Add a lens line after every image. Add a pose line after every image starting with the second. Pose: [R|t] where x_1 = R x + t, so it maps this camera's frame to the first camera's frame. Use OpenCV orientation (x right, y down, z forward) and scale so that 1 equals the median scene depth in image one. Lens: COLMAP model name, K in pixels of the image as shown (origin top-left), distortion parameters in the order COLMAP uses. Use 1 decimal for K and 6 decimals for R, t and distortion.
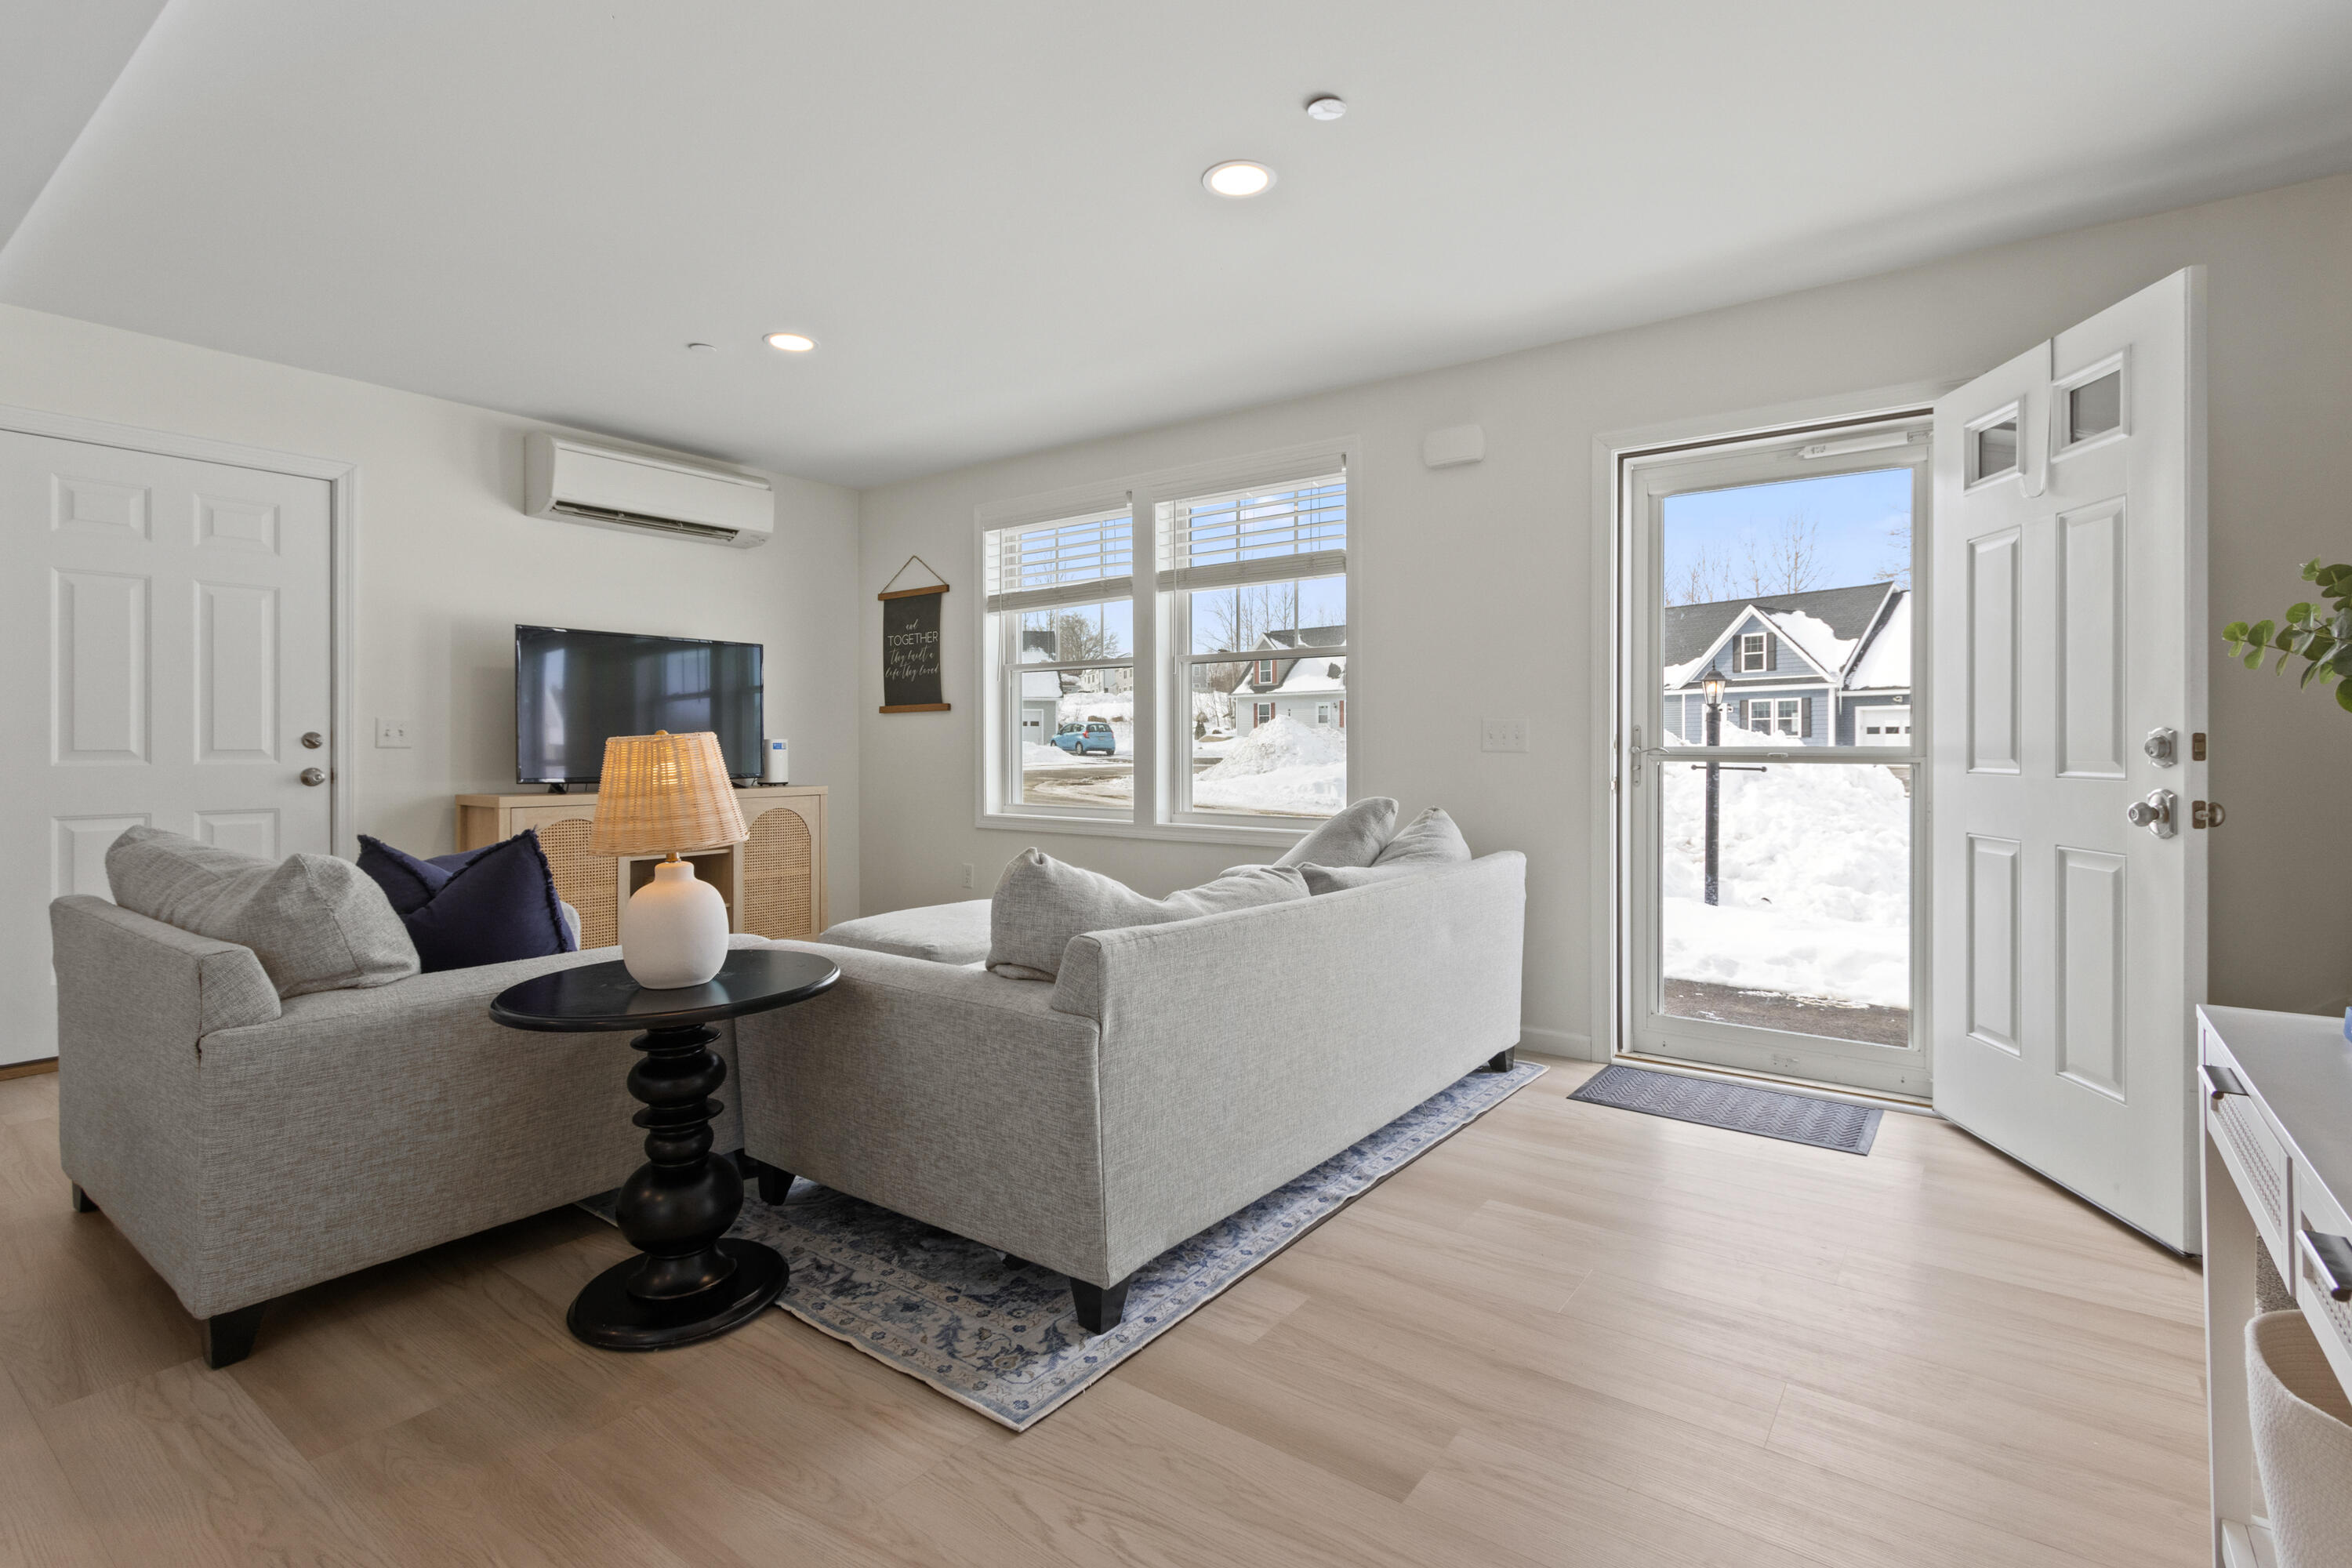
lens RADIAL K [[1113.5, 0, 1166.4], [0, 1113.5, 752.5], [0, 0, 1]] dist [0.004094, 0.000444]
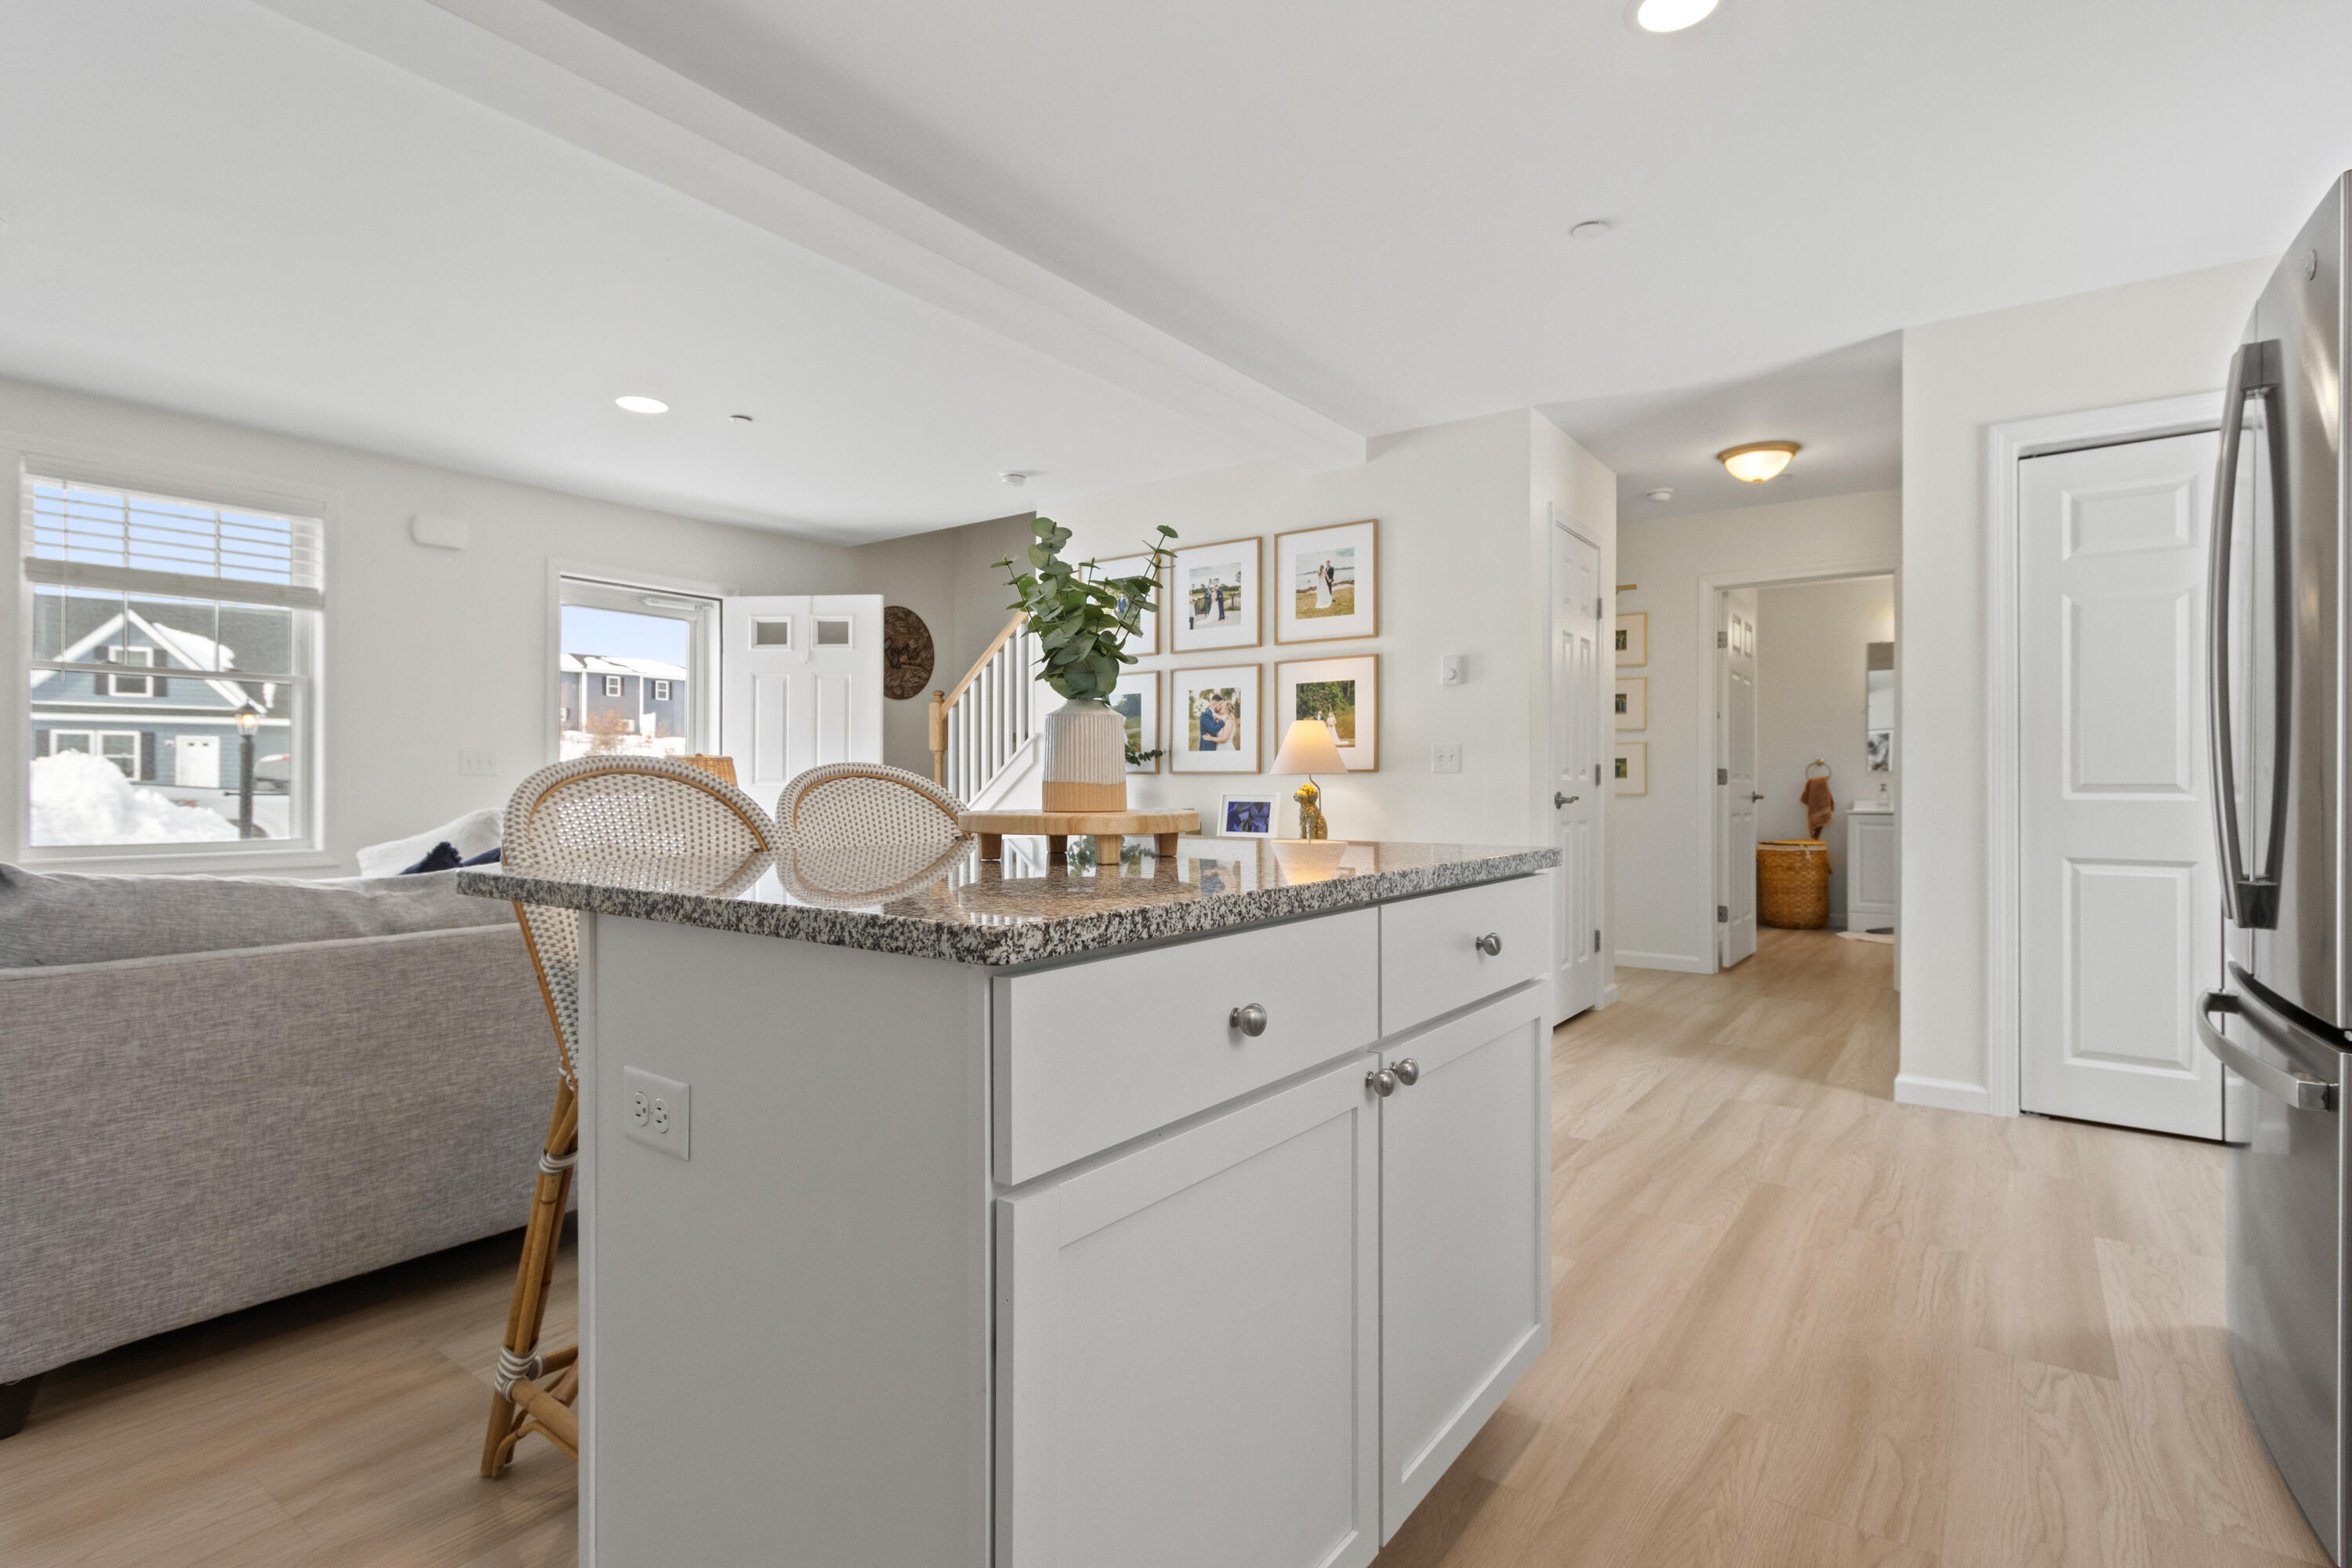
lens RADIAL K [[1135.7, 0, 1176.2], [0, 1135.7, 761.1], [0, 0, 1]] dist [0.001590, -0.000145]
pose [[-0.003171, 0.021171, 0.999771, -1.138918], [0.009193, 0.999734, -0.021141, 0.016920], [-0.999953, 0.009124, -0.003365, 0.205193]]
